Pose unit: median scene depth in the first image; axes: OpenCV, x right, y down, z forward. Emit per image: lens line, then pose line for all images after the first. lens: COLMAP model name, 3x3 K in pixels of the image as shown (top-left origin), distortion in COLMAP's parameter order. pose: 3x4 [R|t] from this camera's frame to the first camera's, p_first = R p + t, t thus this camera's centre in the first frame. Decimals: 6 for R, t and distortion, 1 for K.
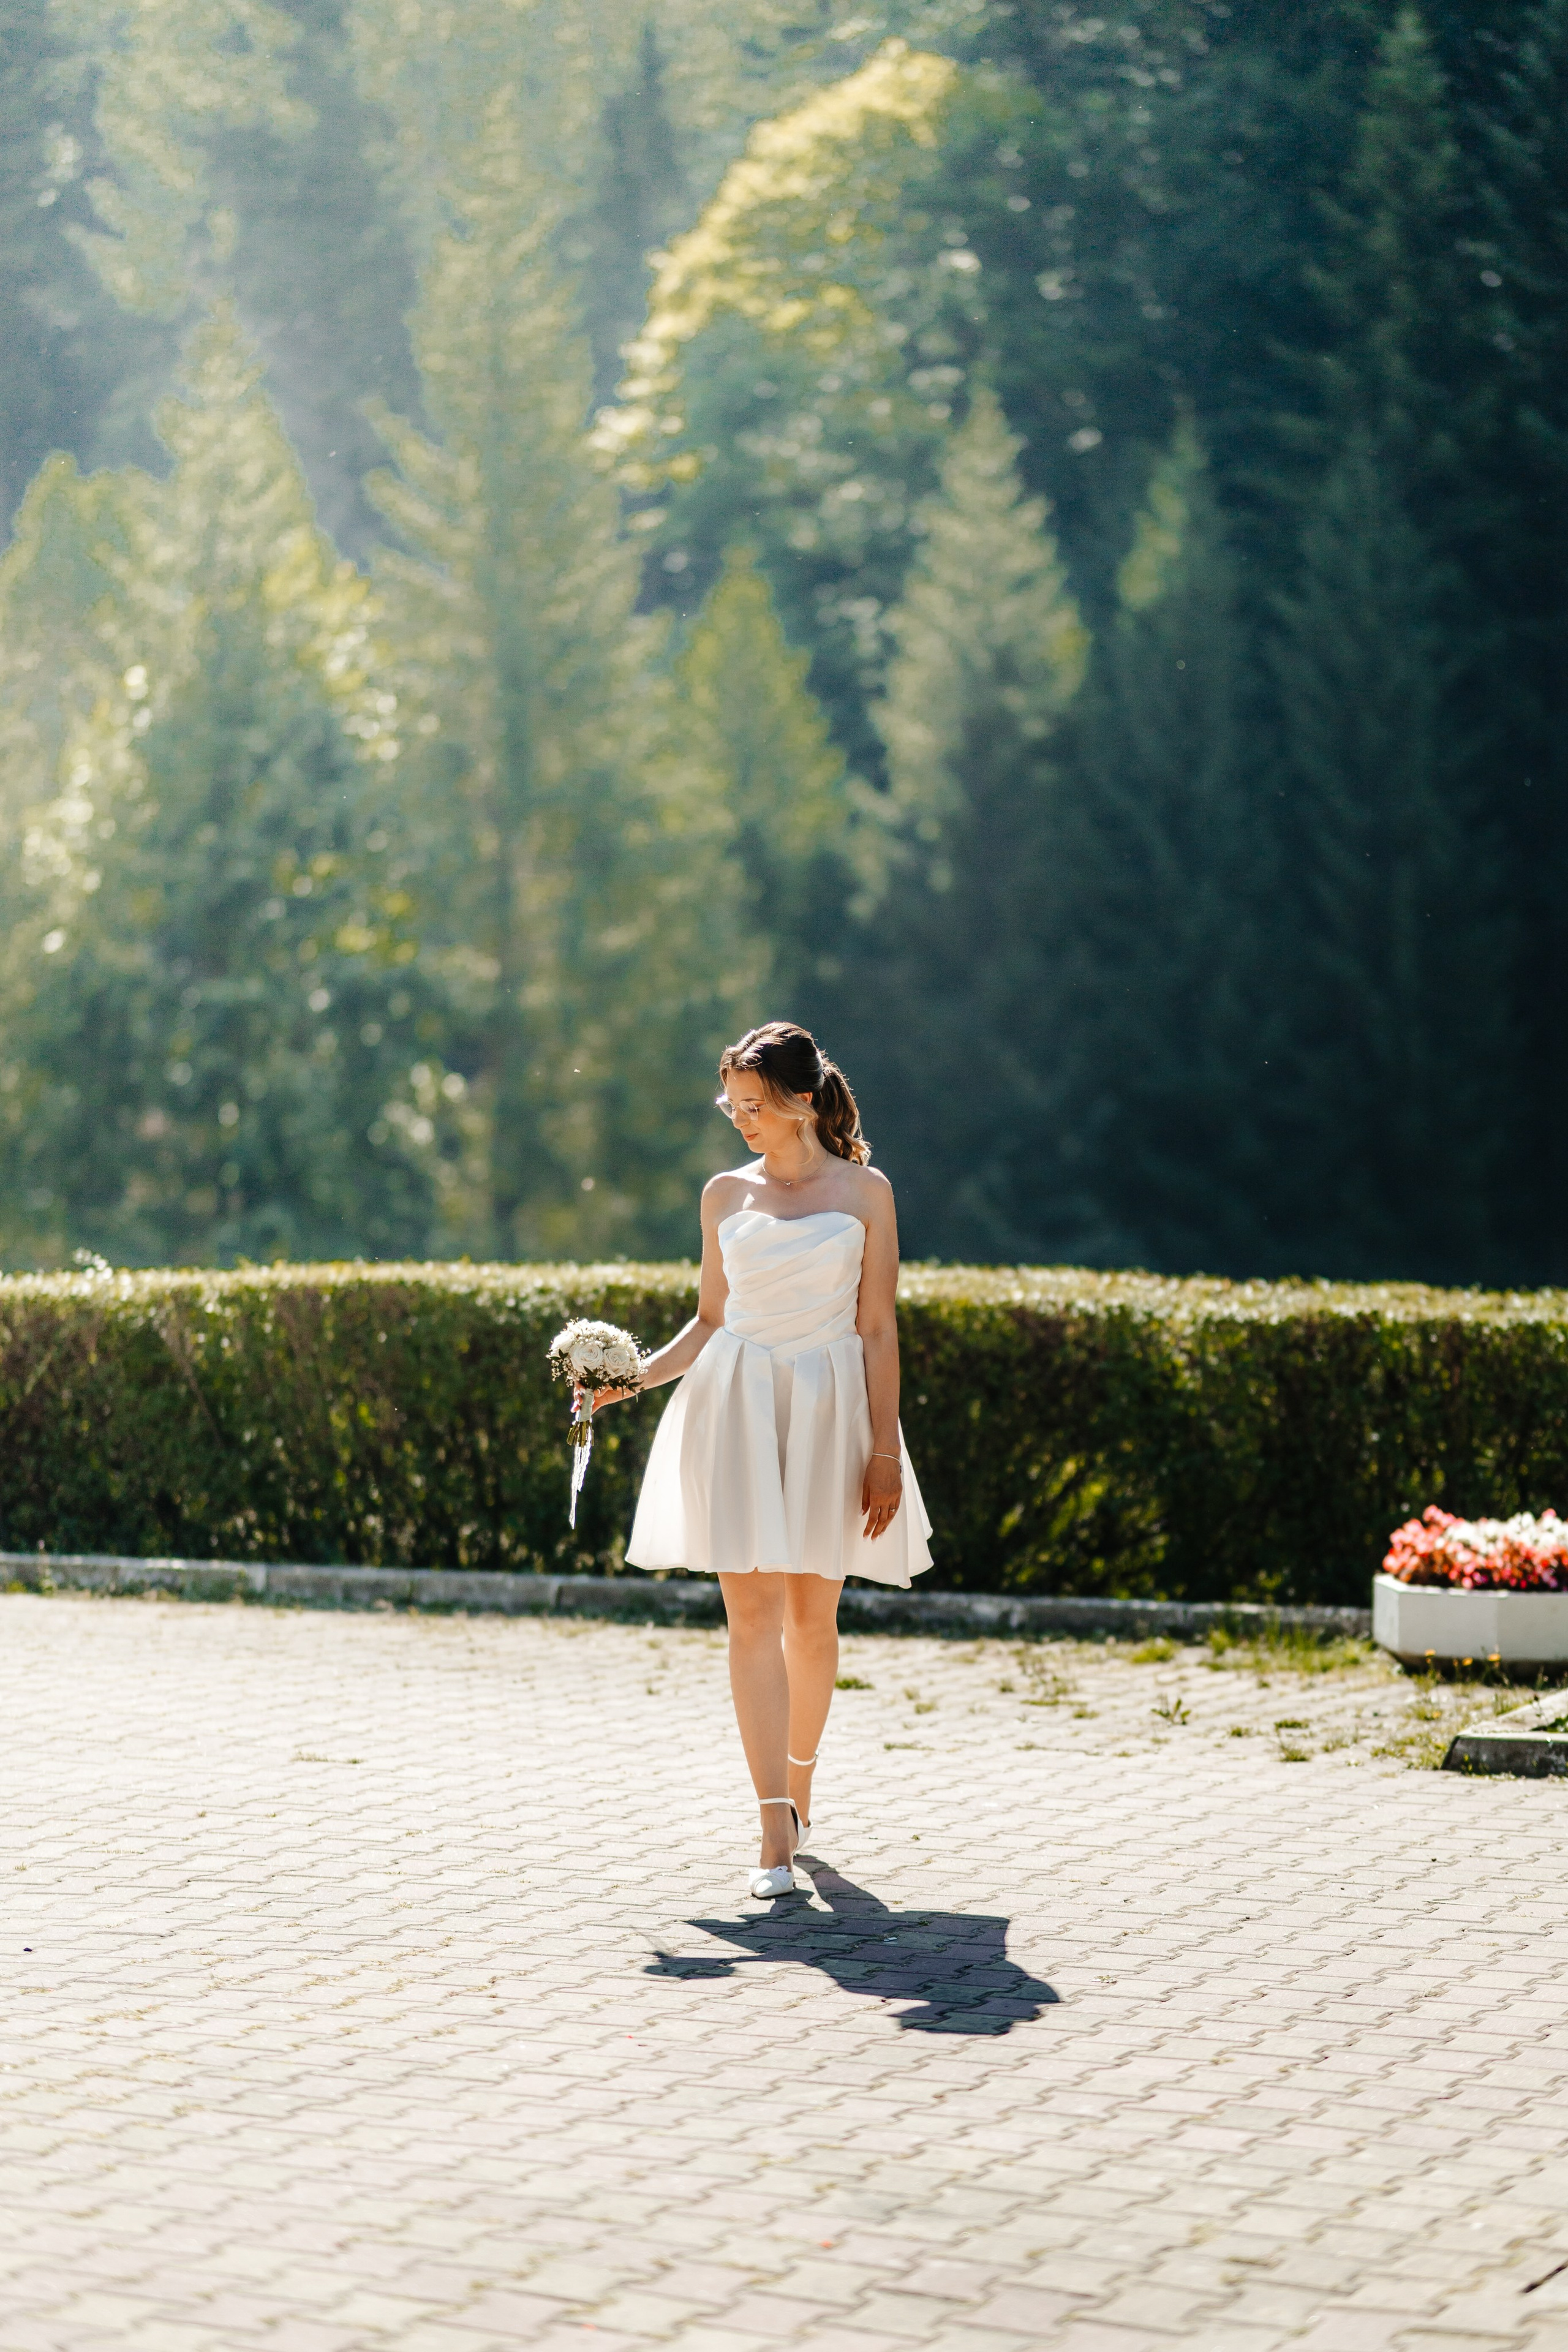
lens RADIAL K [[5628.4, 0, 784.0], [0, 5628.4, 1176.0], [0, 0, 1]] dist [0.018650, -0.321209]
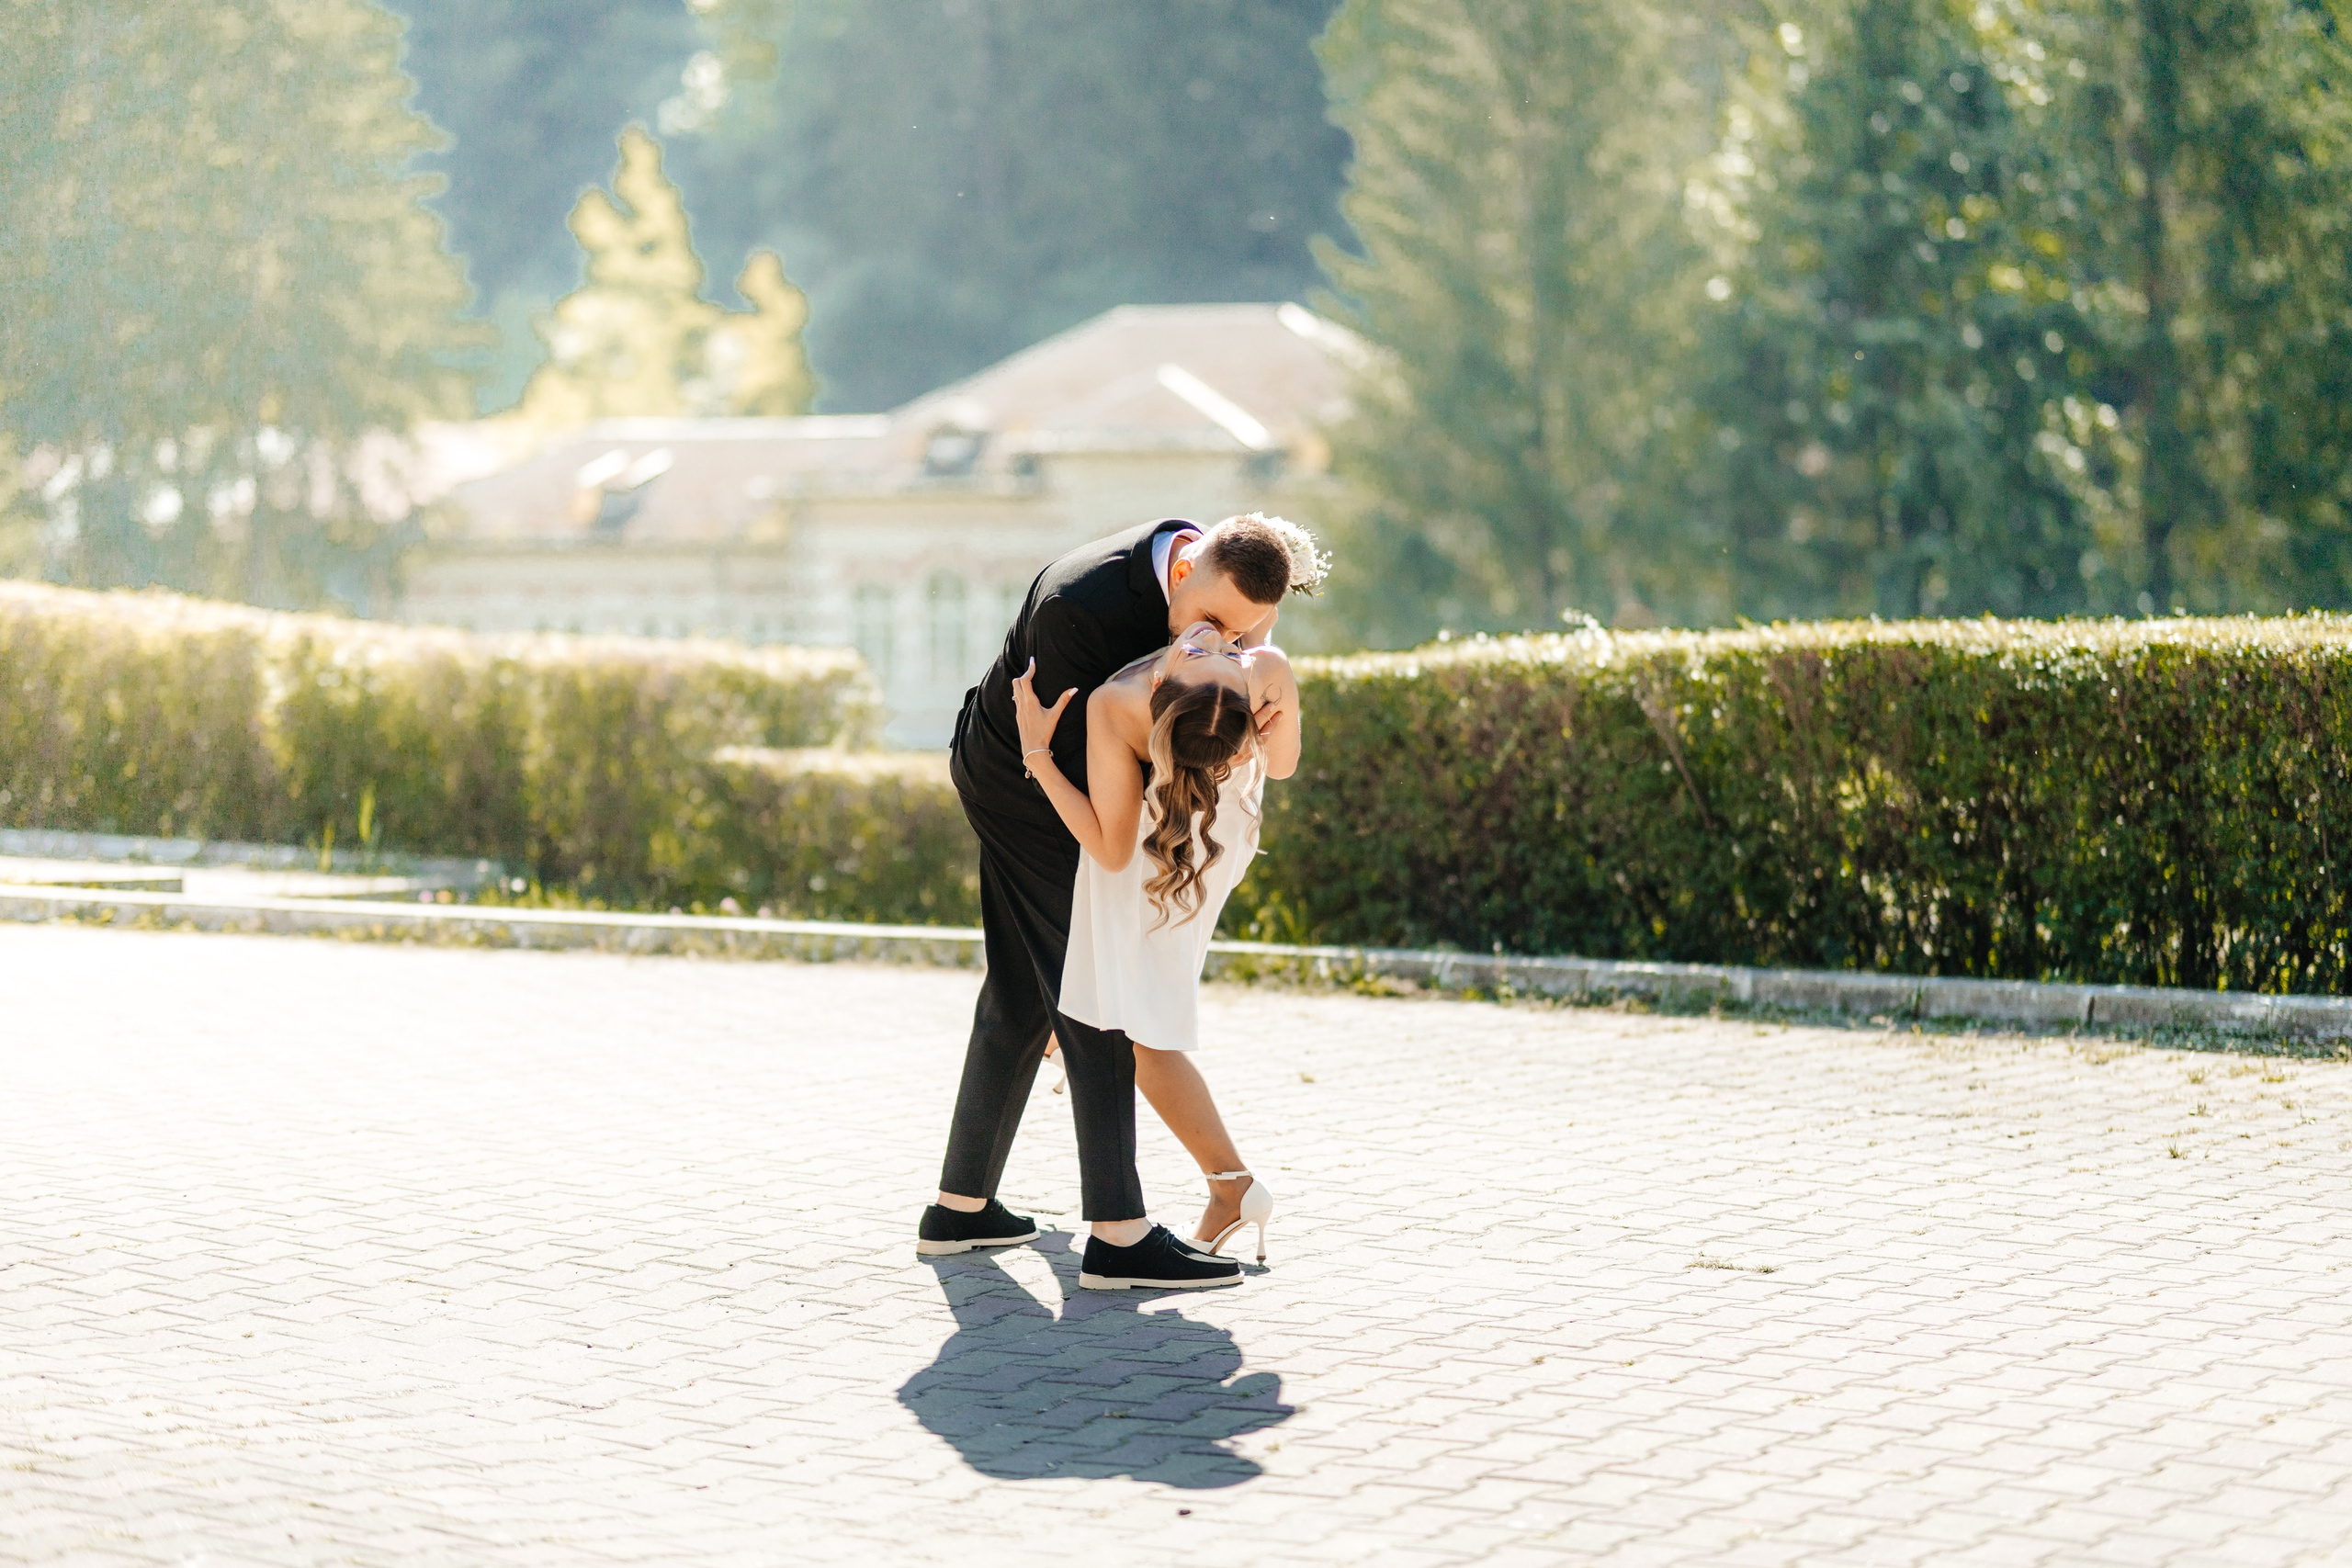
lens RADIAL K [[4383.9, 0, 1229.5], [0, 4383.9, 668.1], [0, 0, 1]] dist [-0.015032, -0.309094]
pose [[0.960117, -0.009452, -0.279439, 0.020252], [0.020364, 0.999138, 0.036172, -0.004053], [0.278856, -0.040419, 0.959482, 0.318212]]
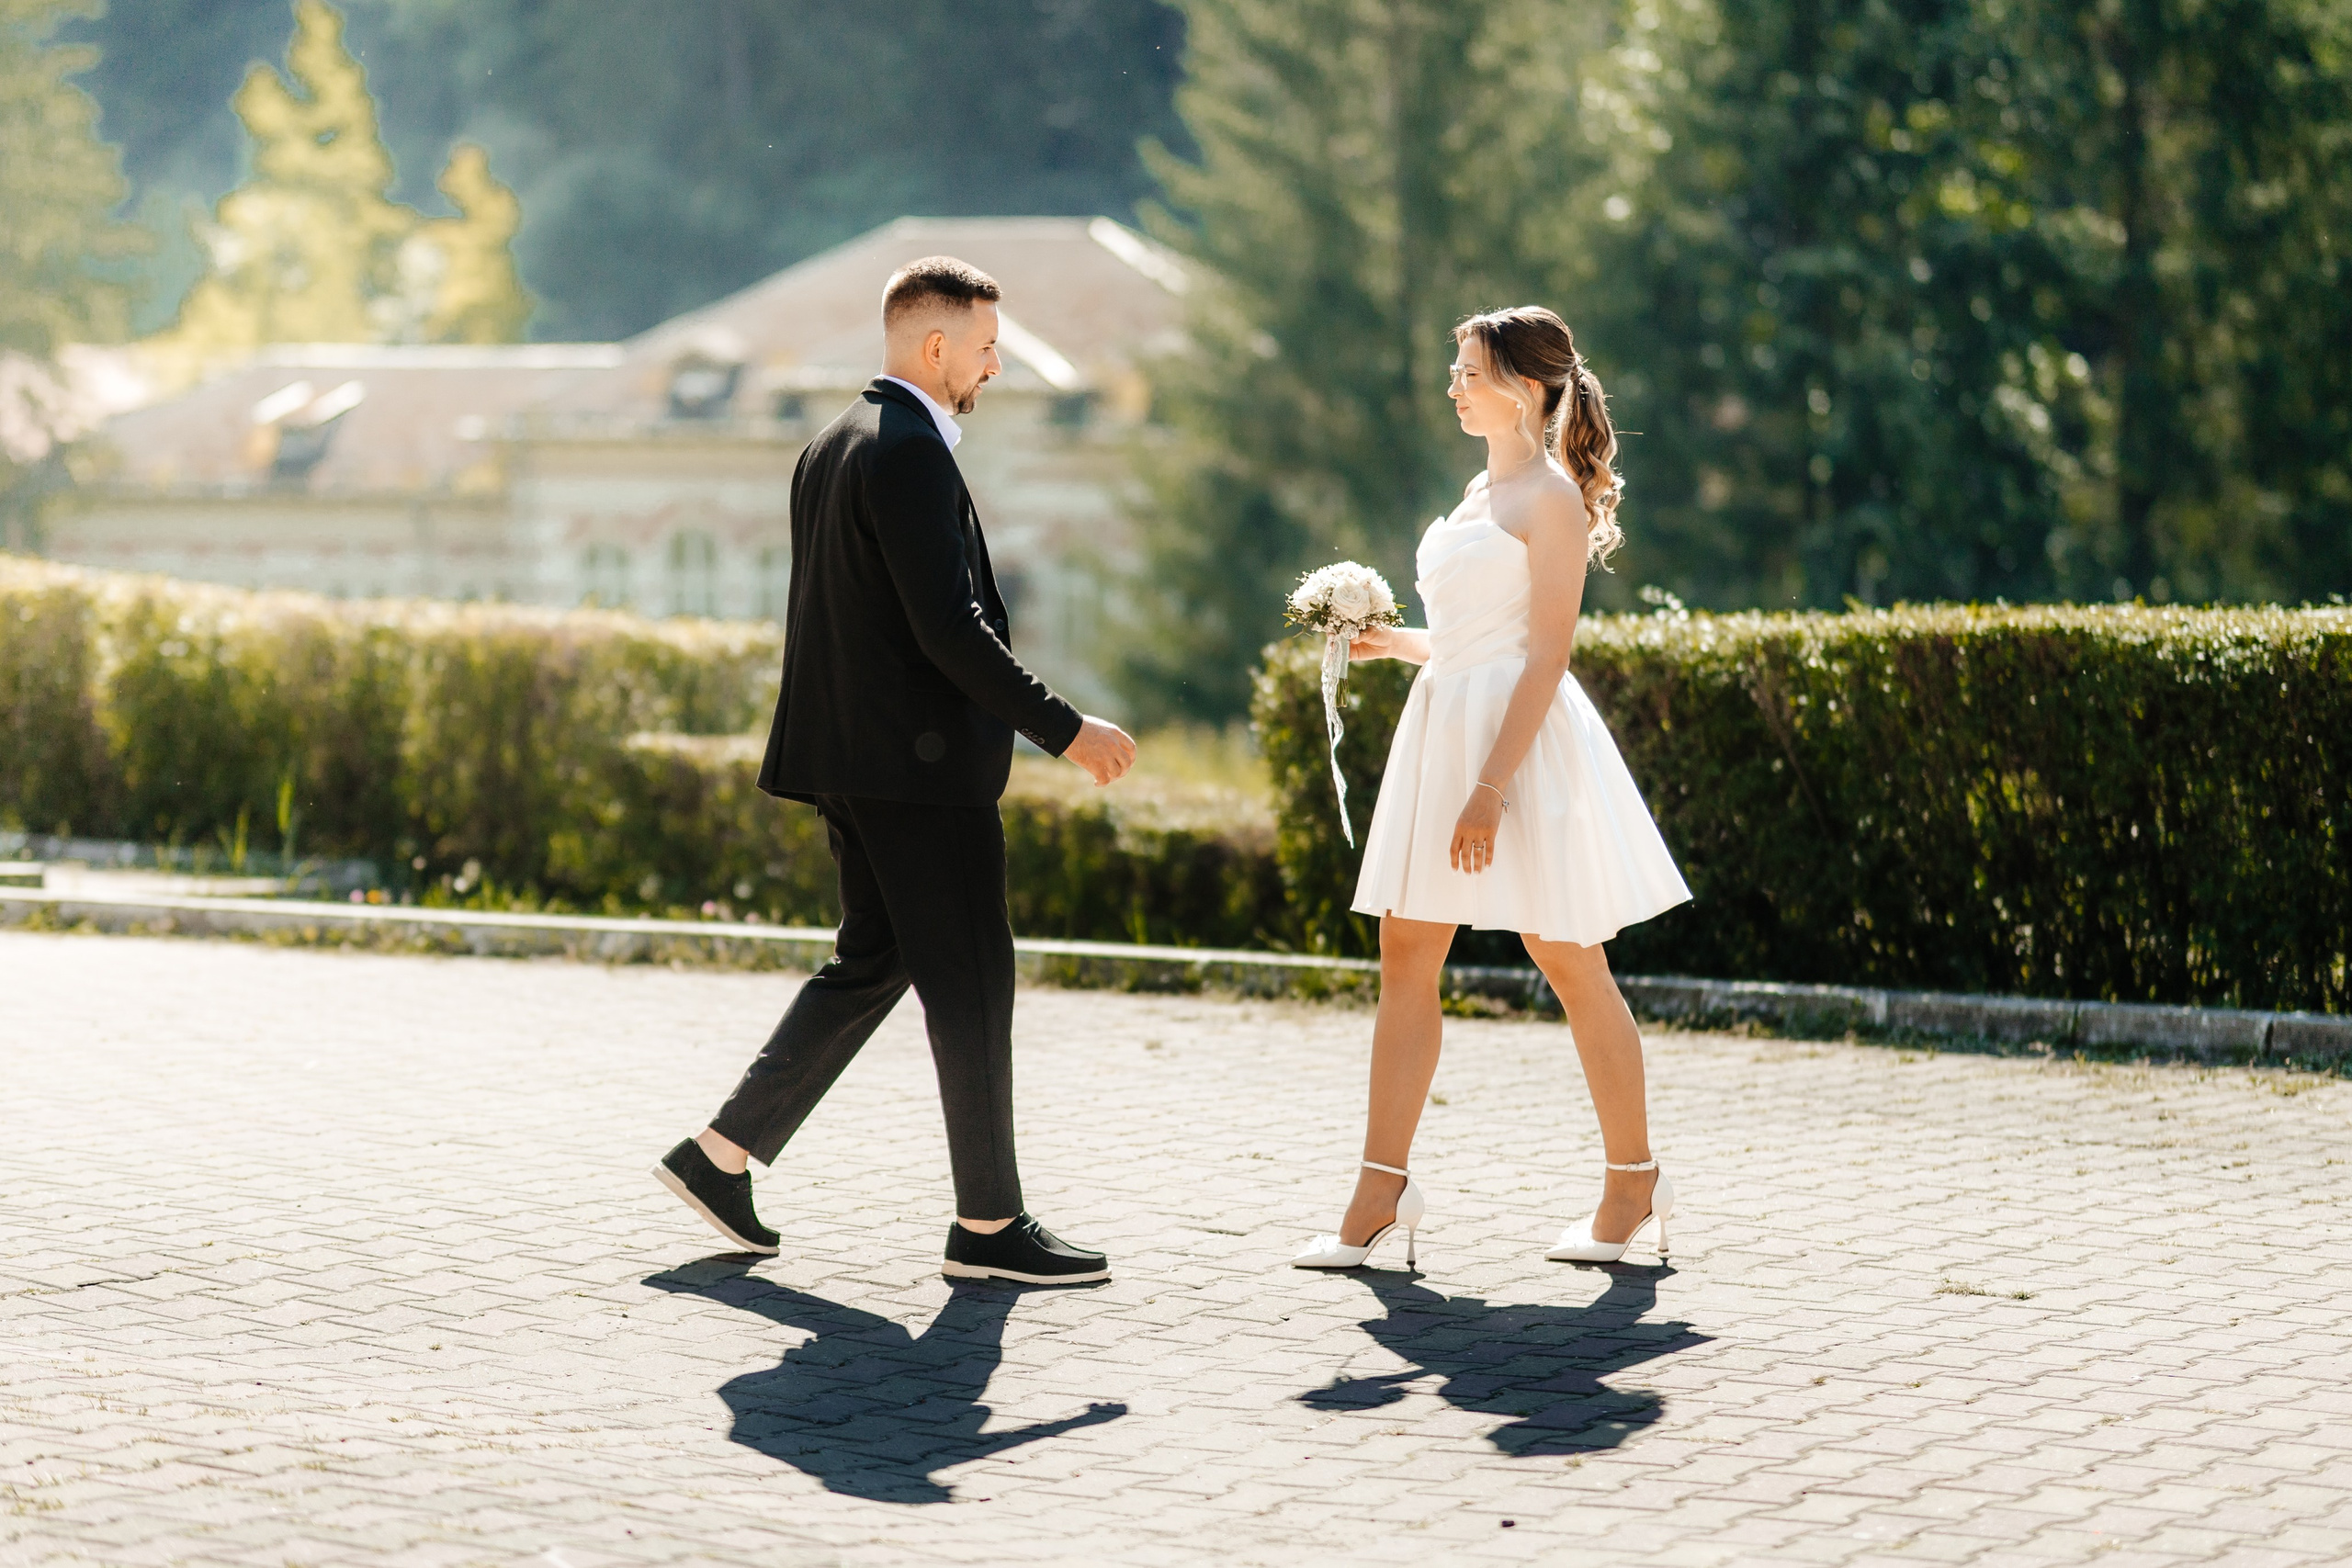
lens RADIAL K [[5627.8, 0, 989.9], [0, 5627.8, 445.9], [0, 0, 1]] dist [0.018650, -0.321209]
pose [[0.971144, -0.006092, -0.238415, -0.025137], [0.006011, 0.999981, -0.001069, -0.006919], [0.238417, -0.000395, 0.971163, 0.200821]]
